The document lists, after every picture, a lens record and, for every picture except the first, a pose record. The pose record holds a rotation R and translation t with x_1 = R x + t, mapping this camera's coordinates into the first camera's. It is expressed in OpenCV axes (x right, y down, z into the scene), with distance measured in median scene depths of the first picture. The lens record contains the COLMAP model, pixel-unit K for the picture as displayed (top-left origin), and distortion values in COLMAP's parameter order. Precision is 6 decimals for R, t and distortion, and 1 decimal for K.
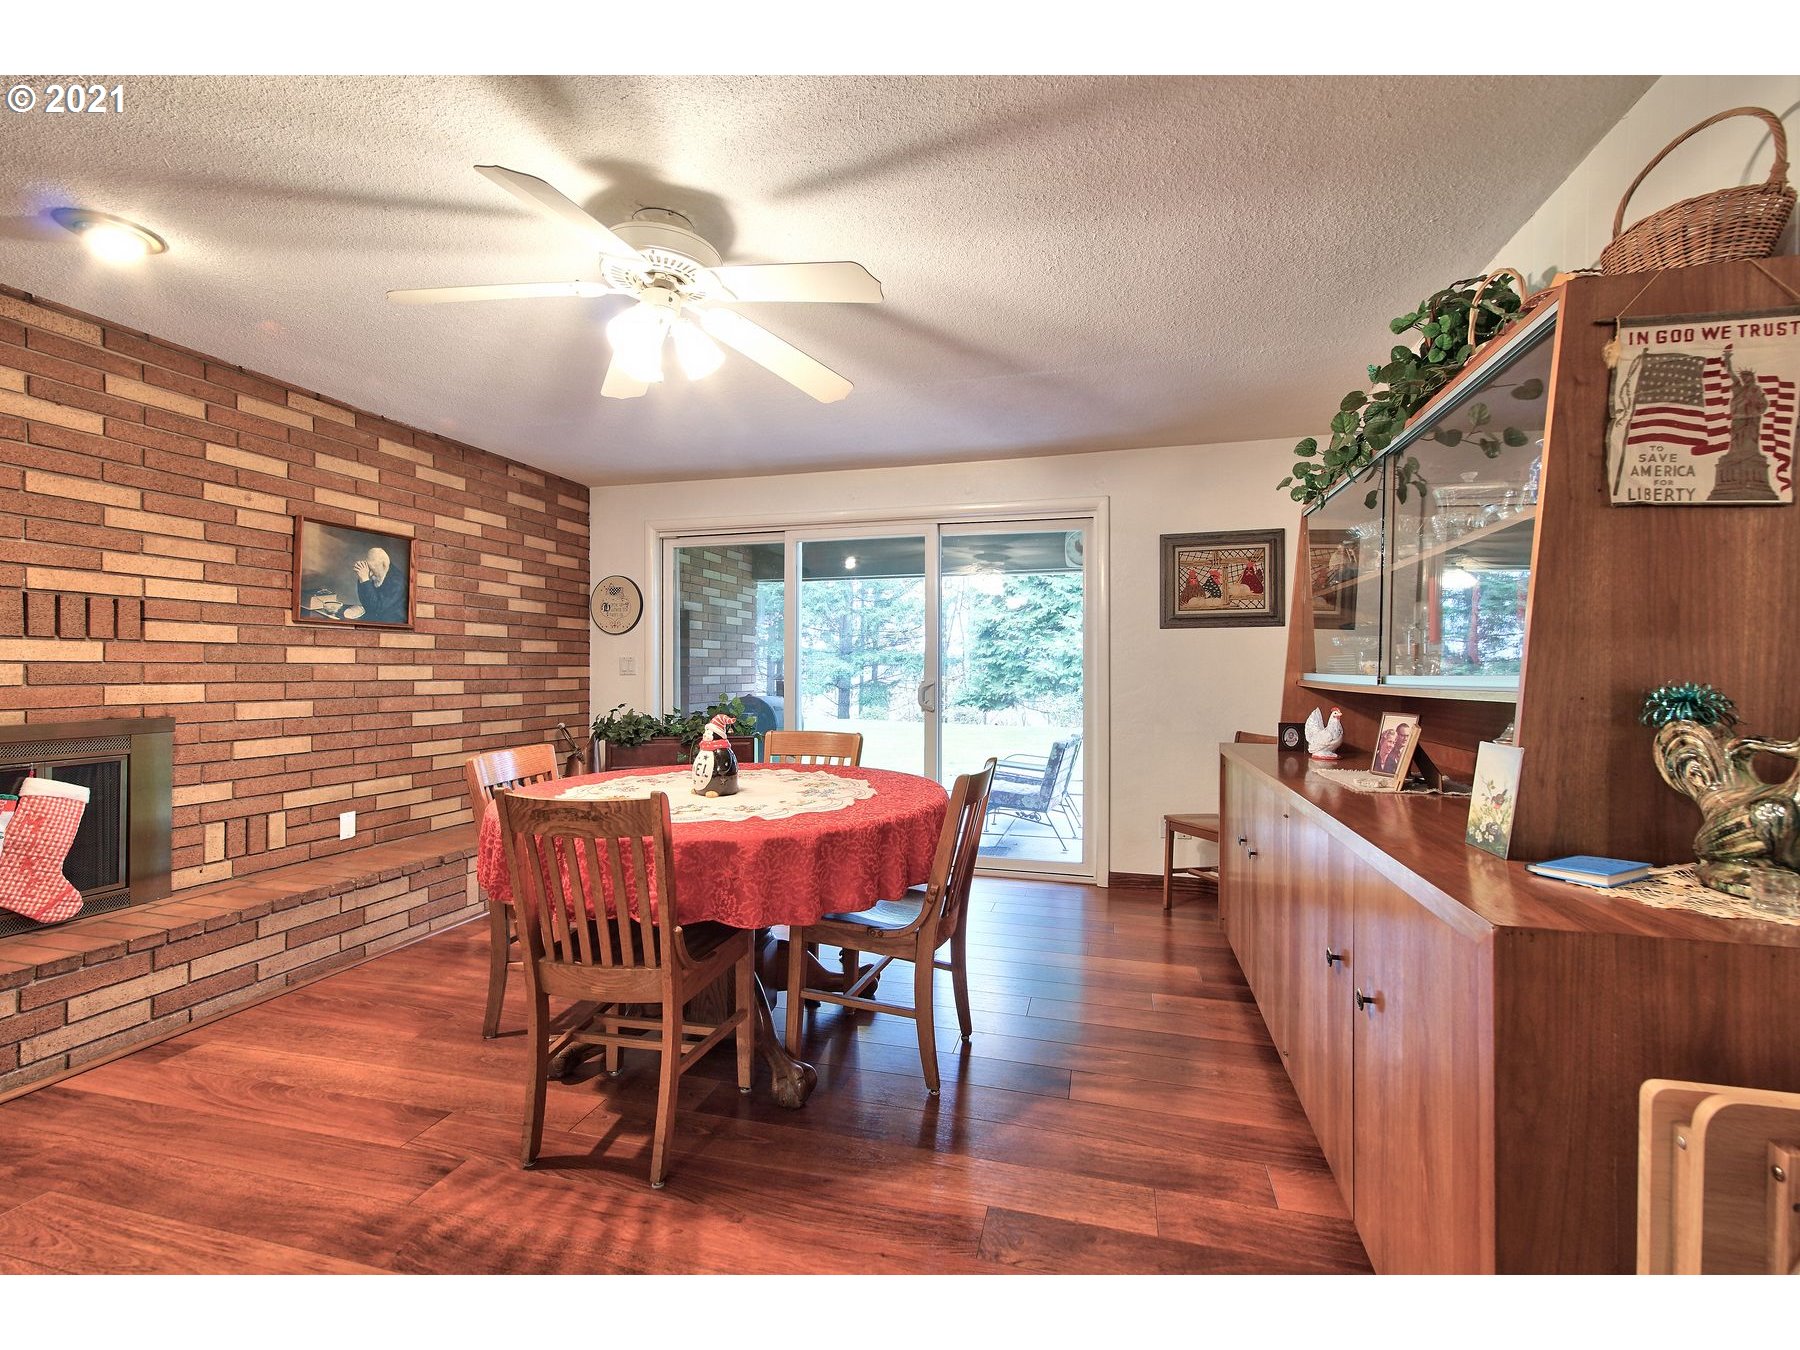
lens RADIAL K [[794.6, 0, 900.1], [0, 794.6, 668.8], [0, 0, 1]] dist [0.011136, -0.001556]
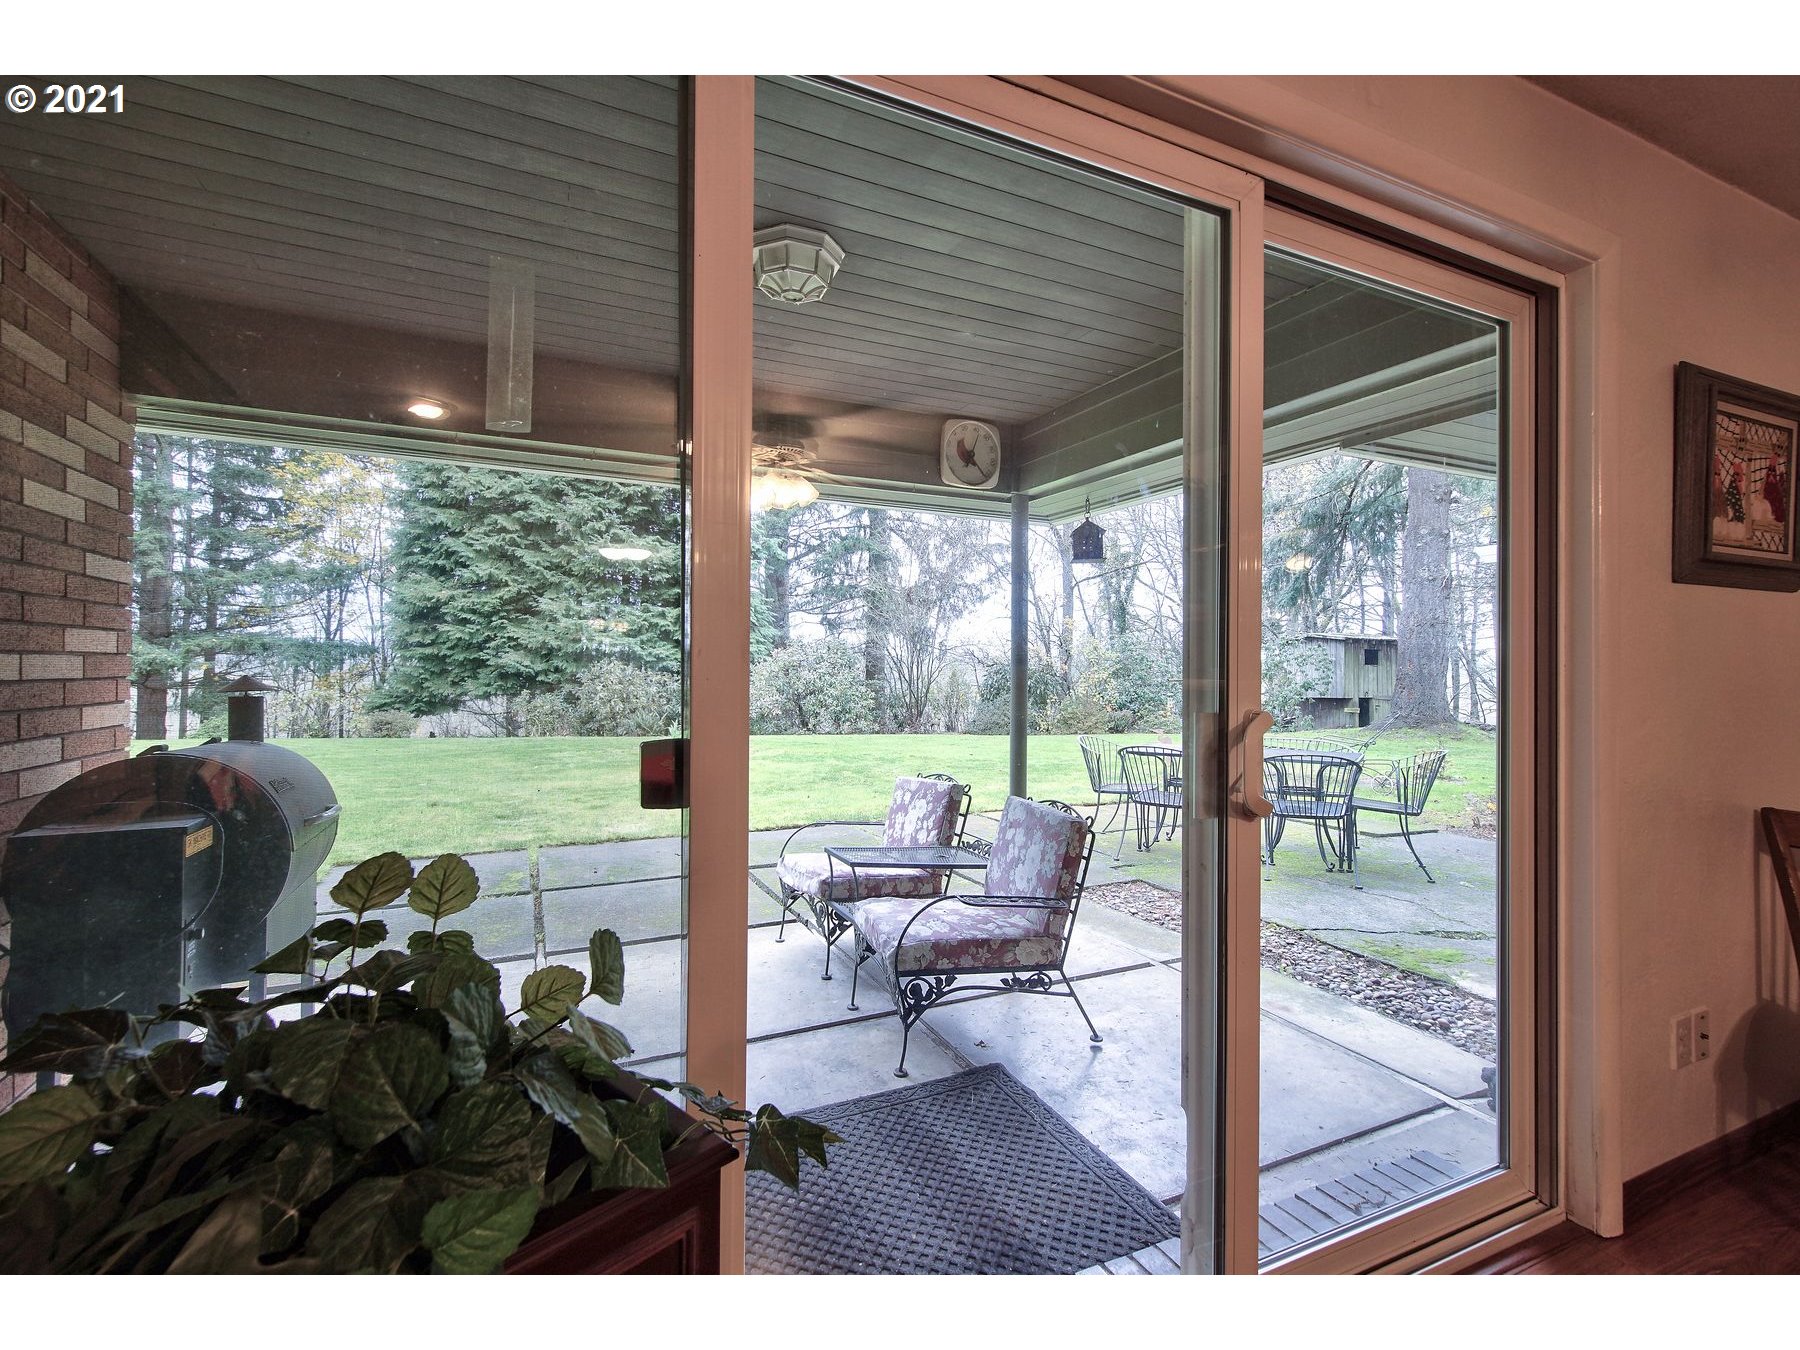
lens RADIAL K [[794.6, 0, 900.1], [0, 794.6, 668.8], [0, 0, 1]] dist [0.011136, -0.001556]
pose [[0.764022, 0.005187, 0.645170, -0.037848], [-0.009831, 0.999945, 0.003603, -0.000127], [-0.645116, -0.009095, 0.764031, 0.131988]]
